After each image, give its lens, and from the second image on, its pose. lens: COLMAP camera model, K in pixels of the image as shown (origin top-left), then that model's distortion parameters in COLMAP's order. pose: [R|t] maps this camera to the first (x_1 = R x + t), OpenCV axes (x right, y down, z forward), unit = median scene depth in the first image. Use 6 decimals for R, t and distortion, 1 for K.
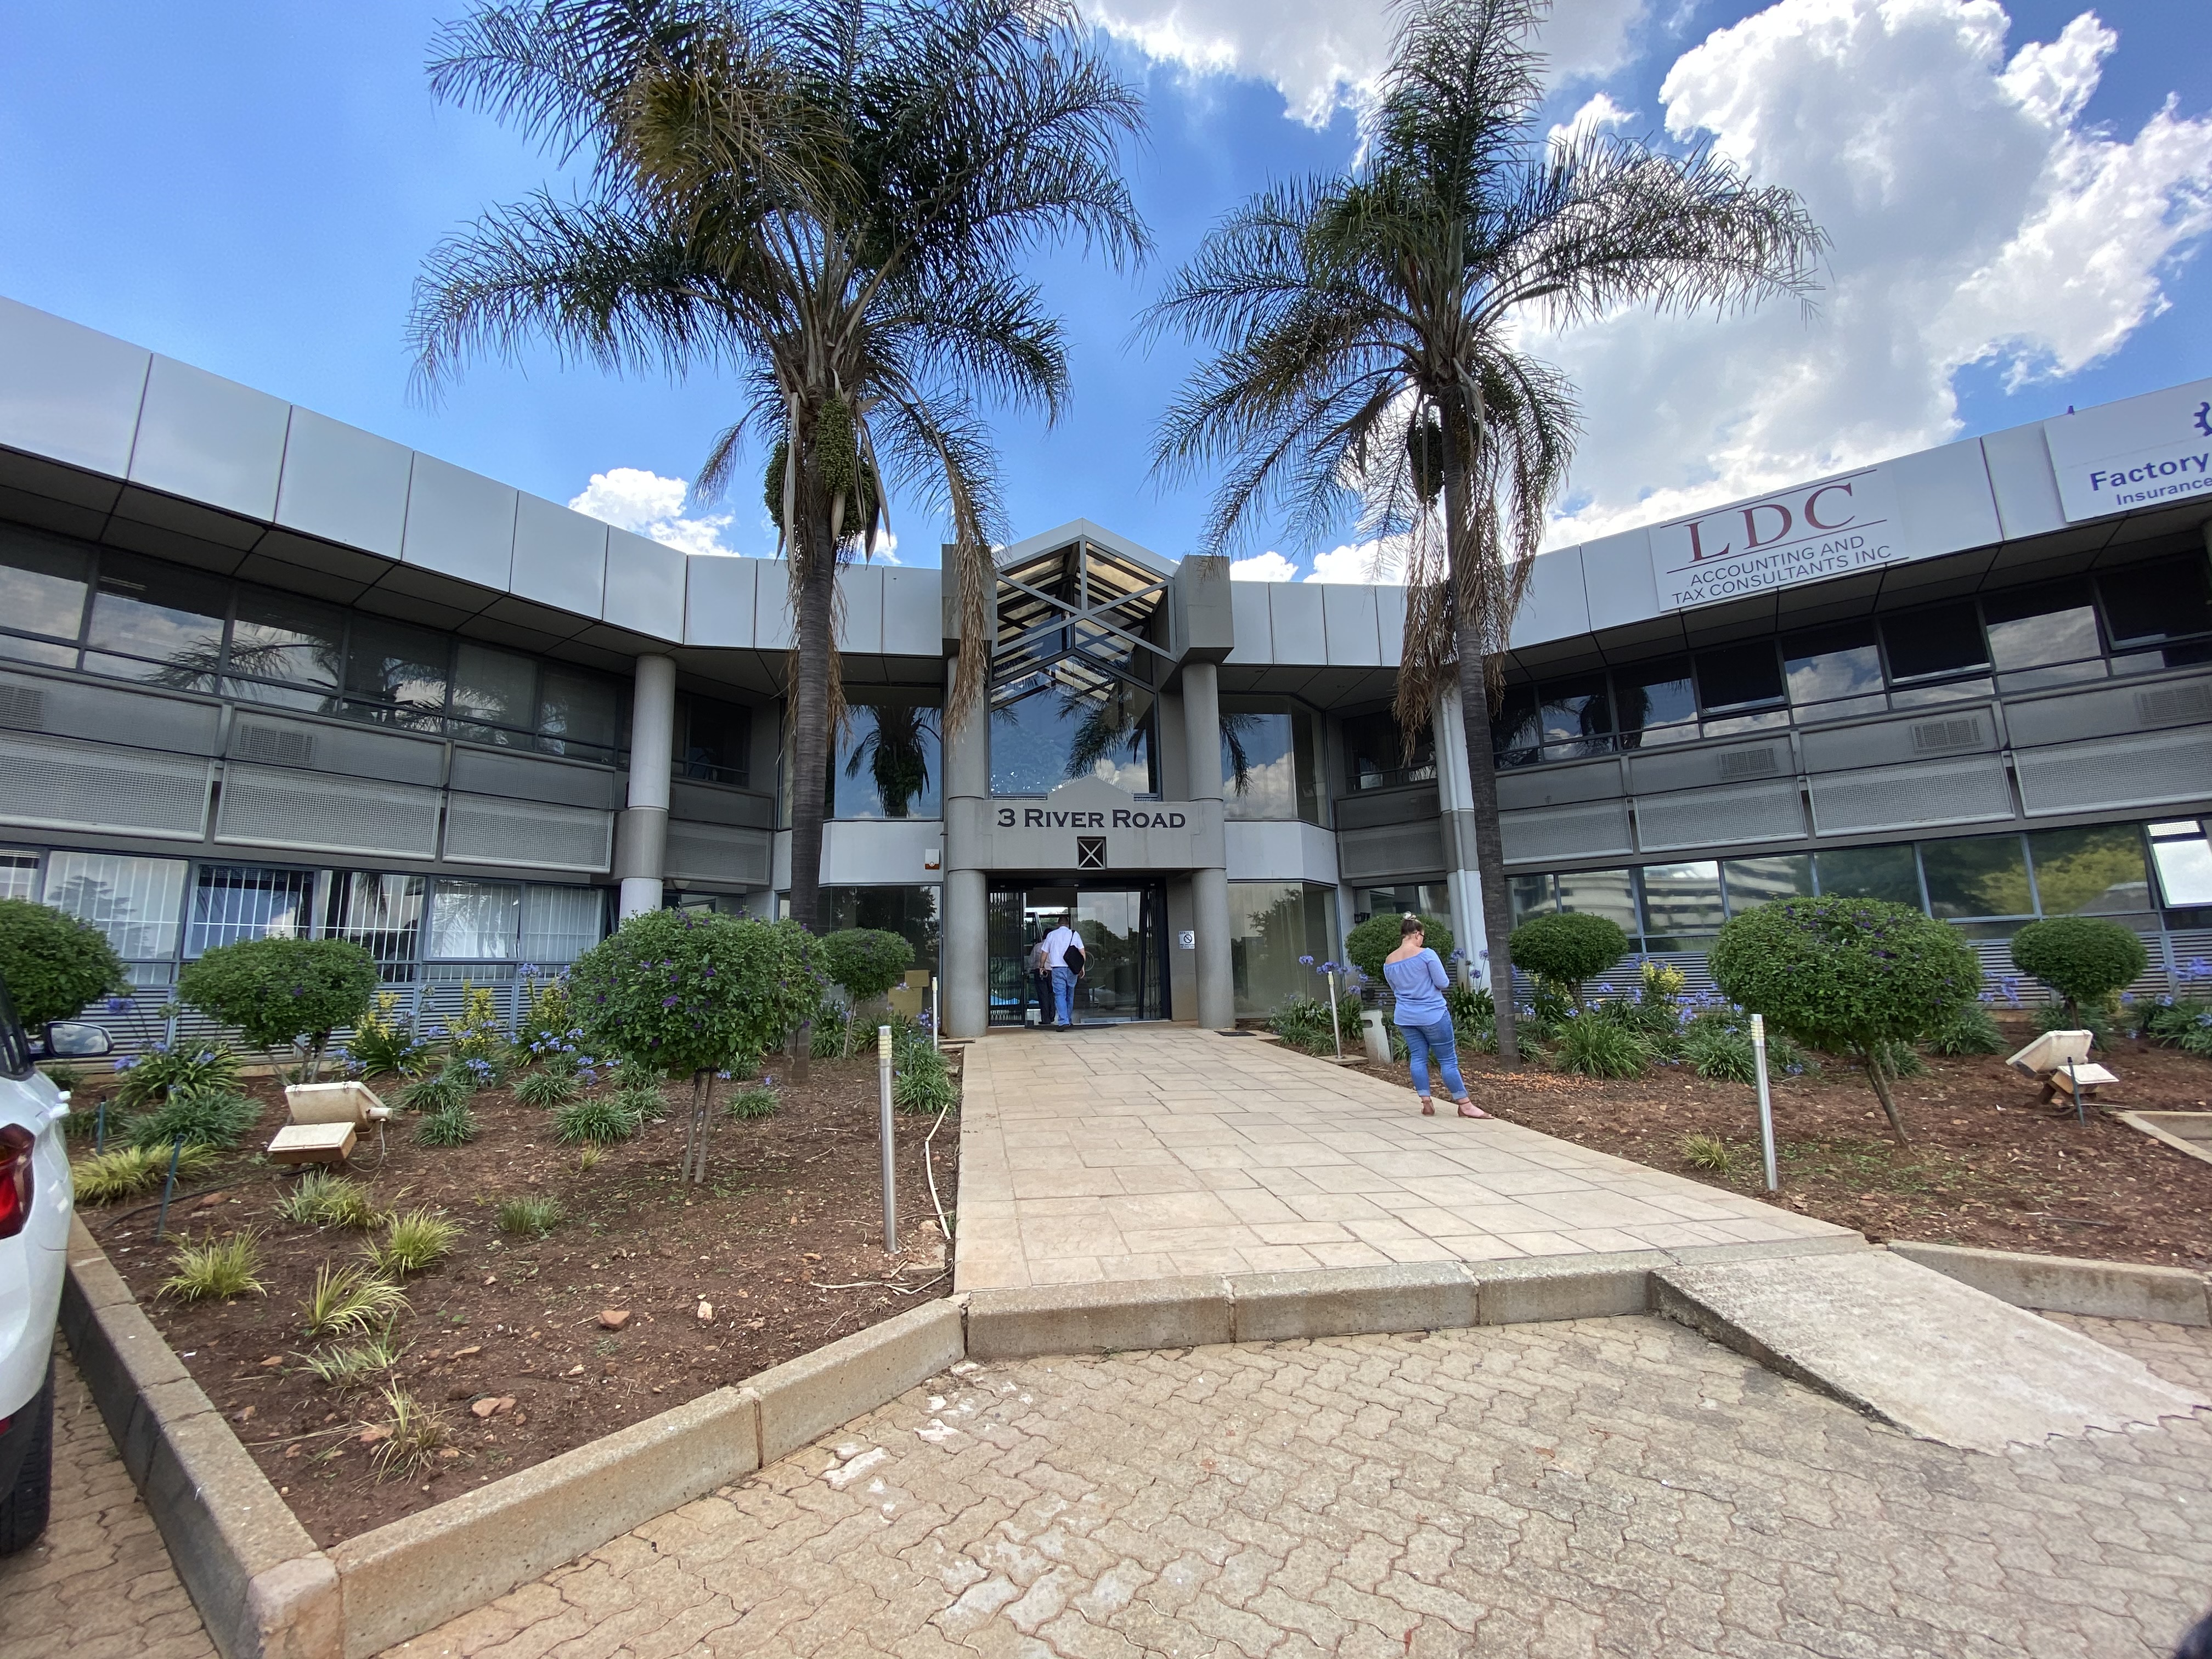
lens RADIAL K [[899.7, 0, 1101.1], [0, 899.7, 830.9], [0, 0, 1]] dist [0.026966, -0.021735]
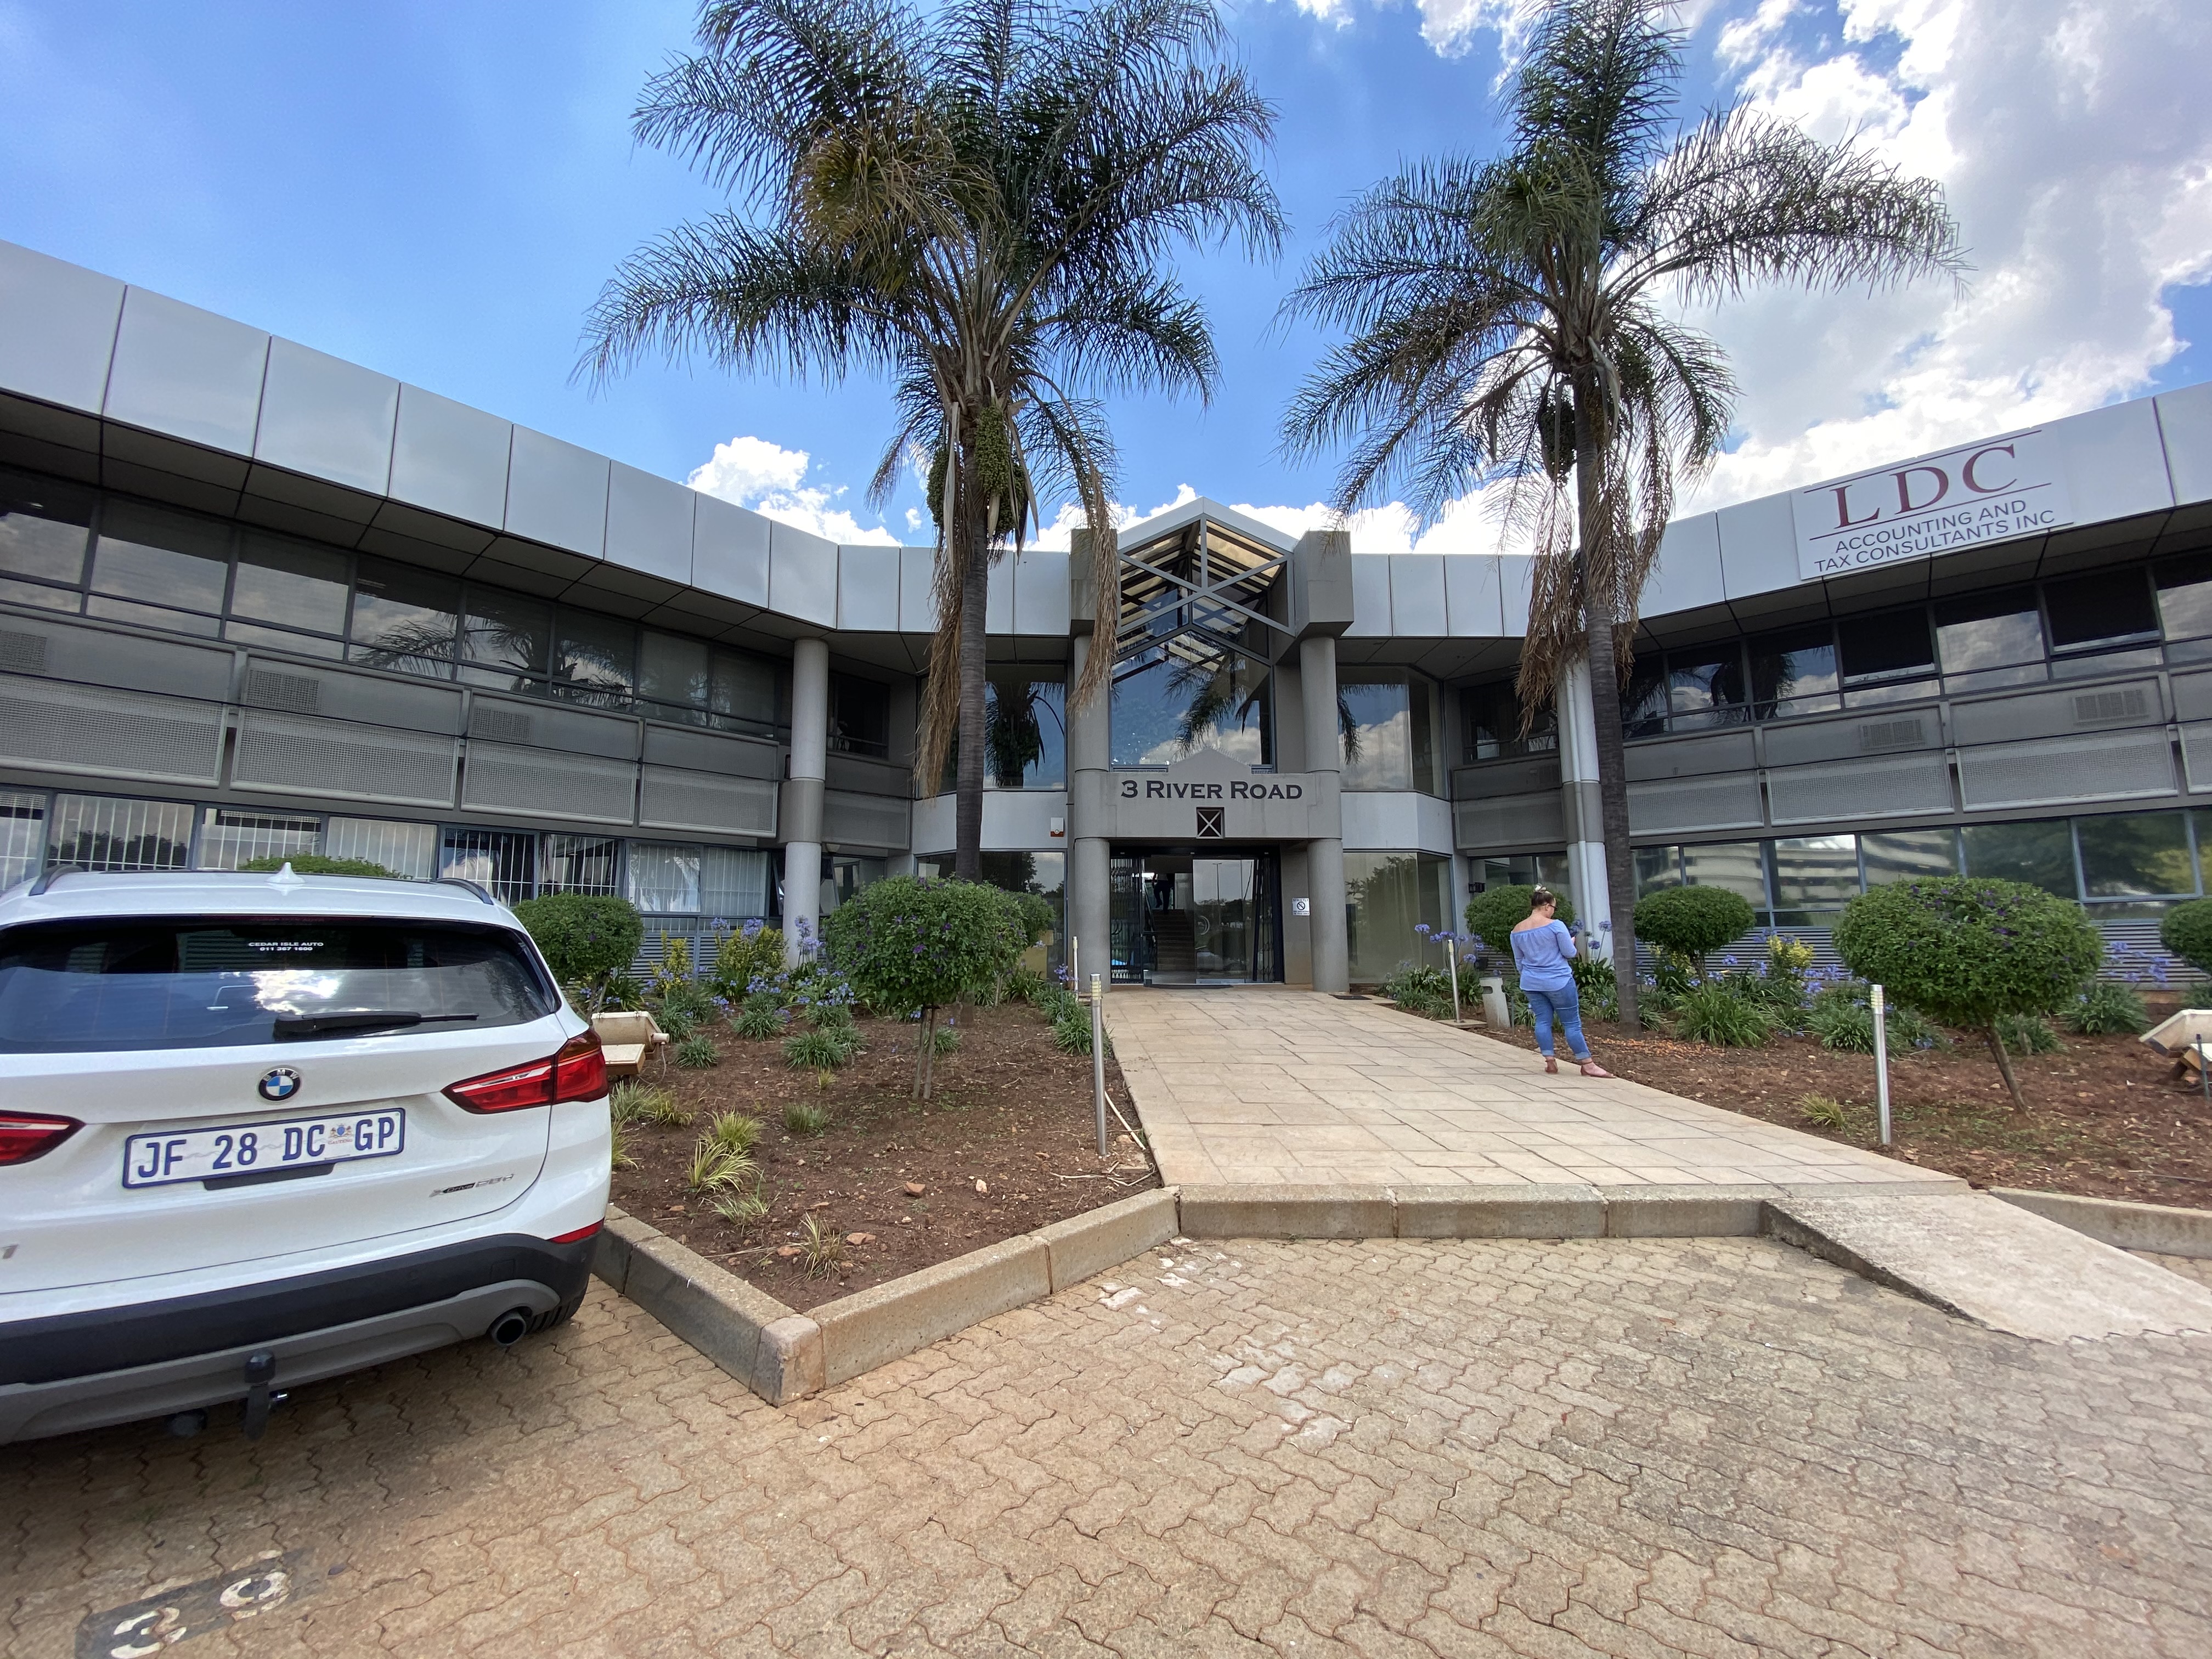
lens RADIAL K [[899.7, 0, 1101.1], [0, 899.7, 830.9], [0, 0, 1]] dist [0.026966, -0.021735]
pose [[0.994828, 0.007915, -0.101267, -0.047569], [-0.003869, 0.999188, 0.040094, -0.011340], [0.101502, -0.039495, 0.994051, -0.084885]]
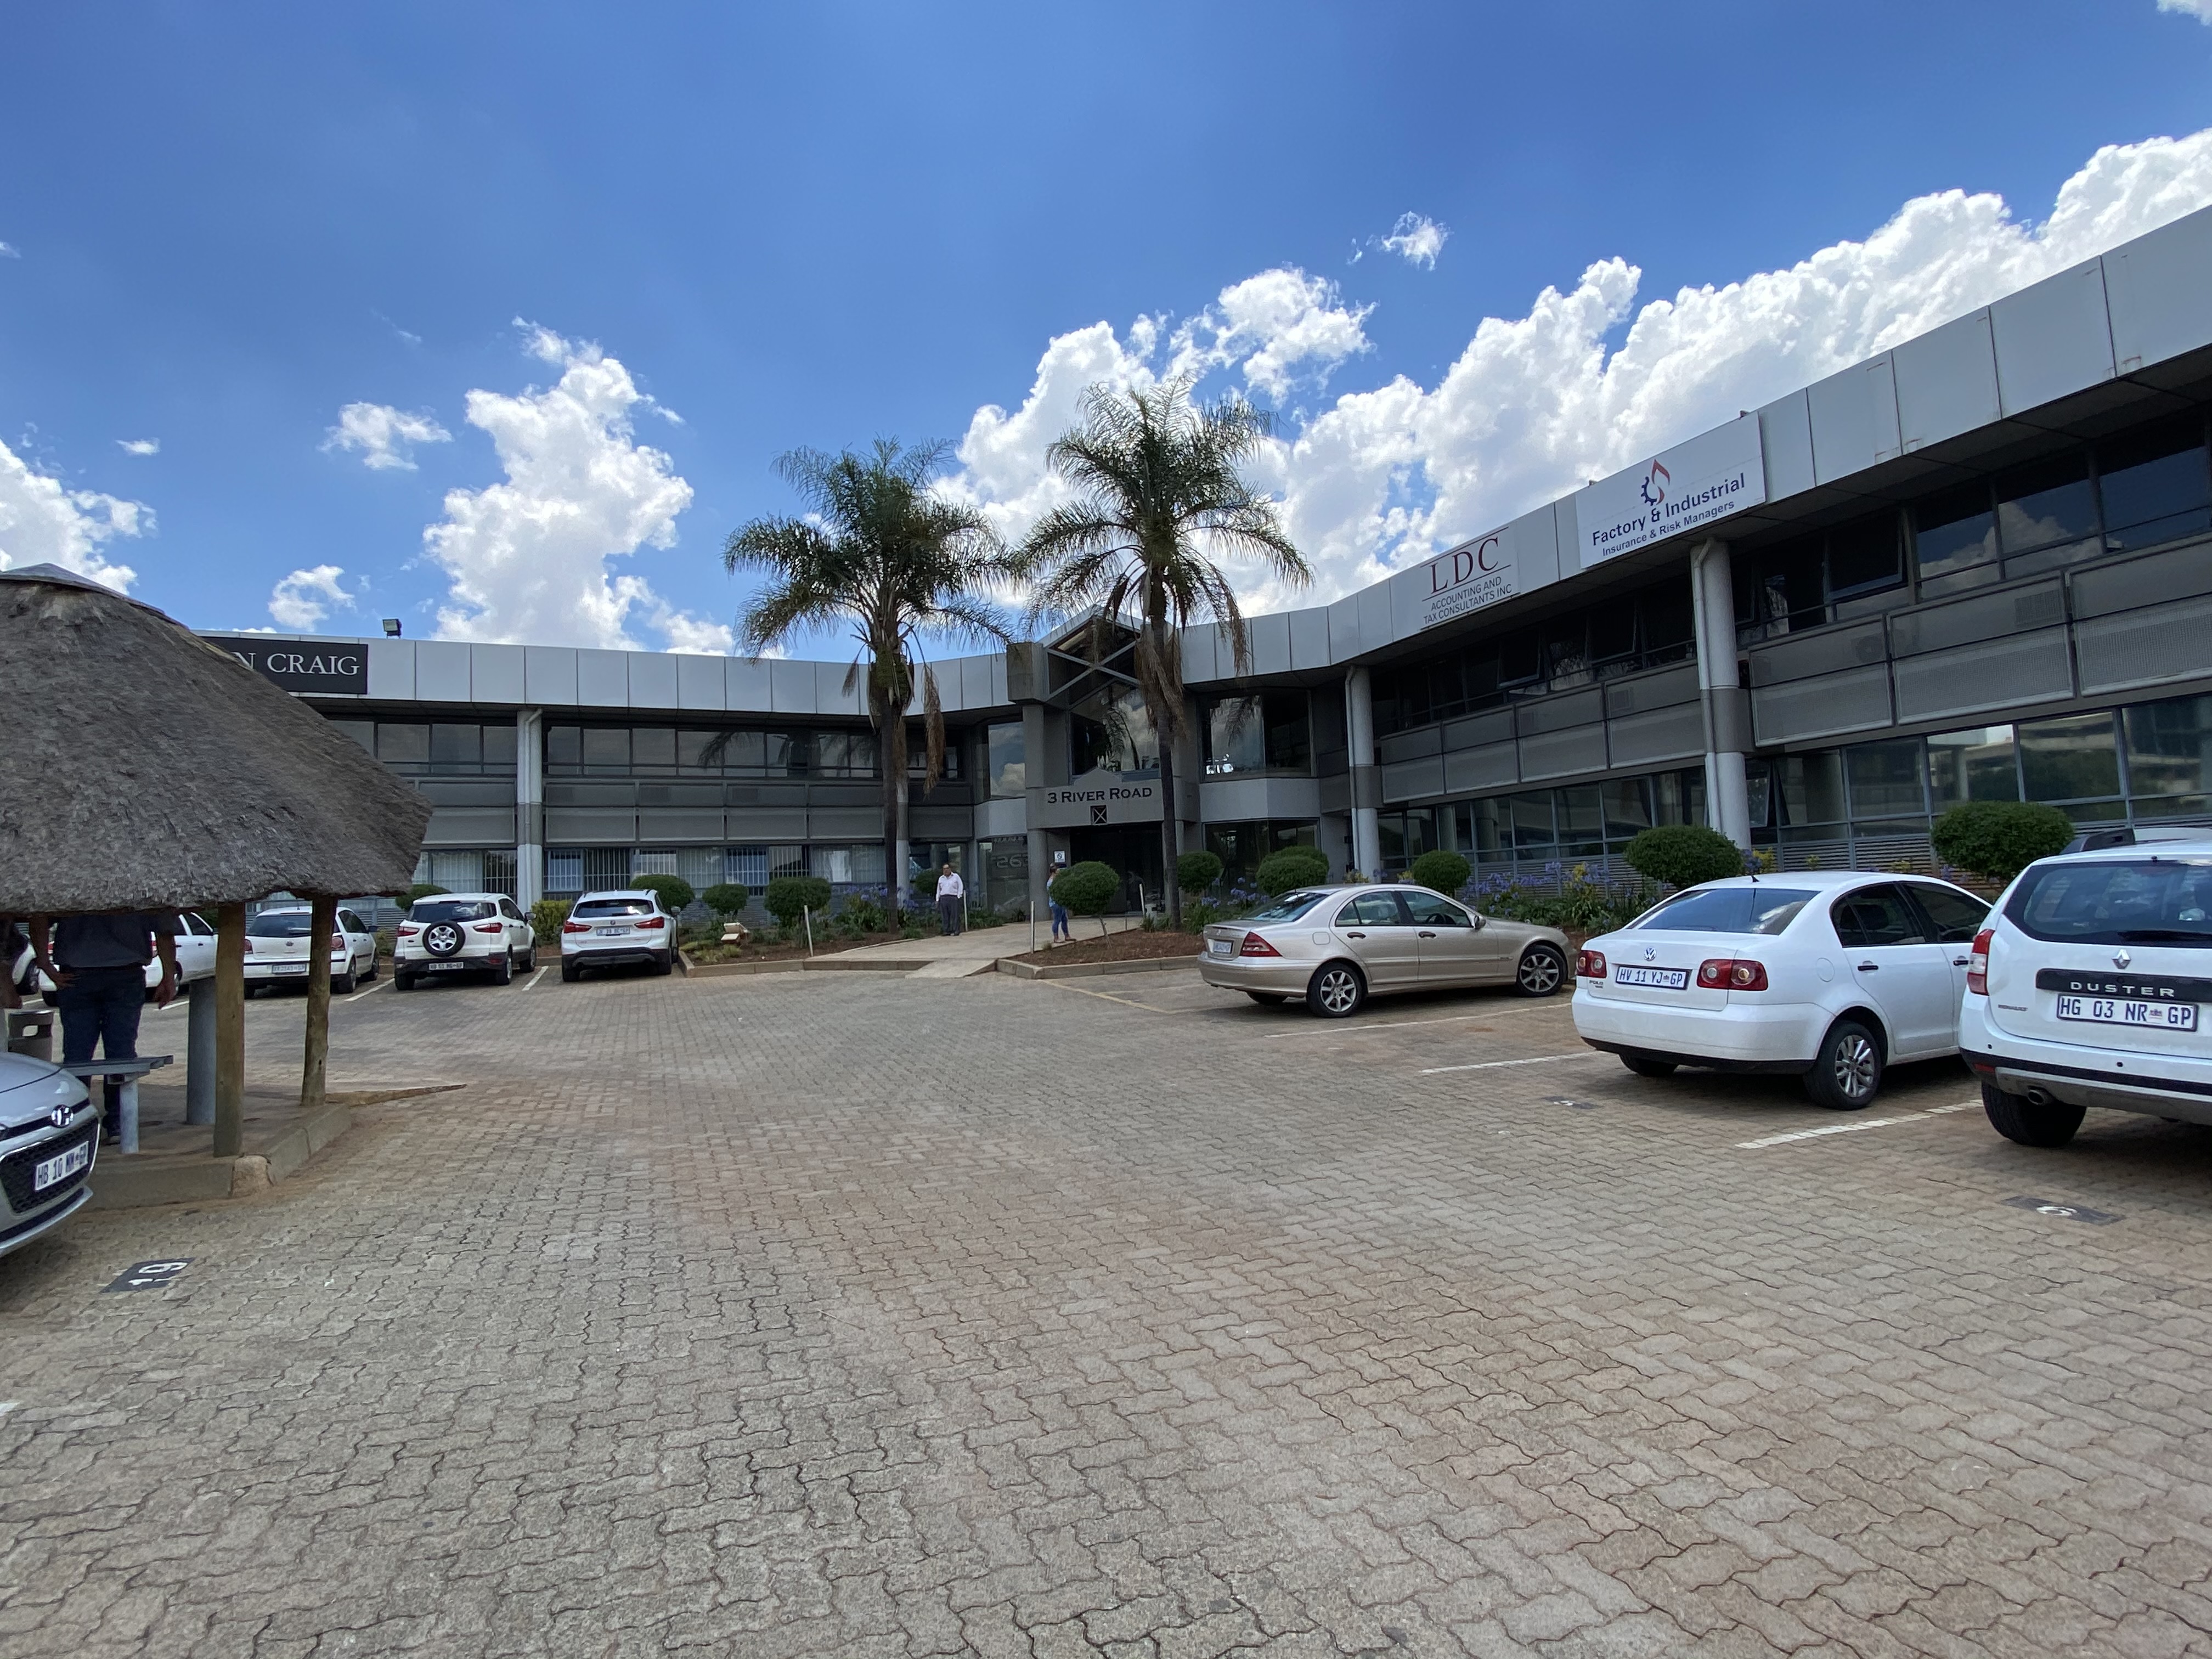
lens RADIAL K [[1152.6, 0, 1106.0], [0, 1152.6, 901.6], [0, 0, 1]] dist [0.062485, 0.000159]
pose [[0.854290, -0.005491, -0.519767, 1.756319], [0.104165, 0.981469, 0.160837, -0.254741], [0.509252, -0.191543, 0.839031, -1.325685]]
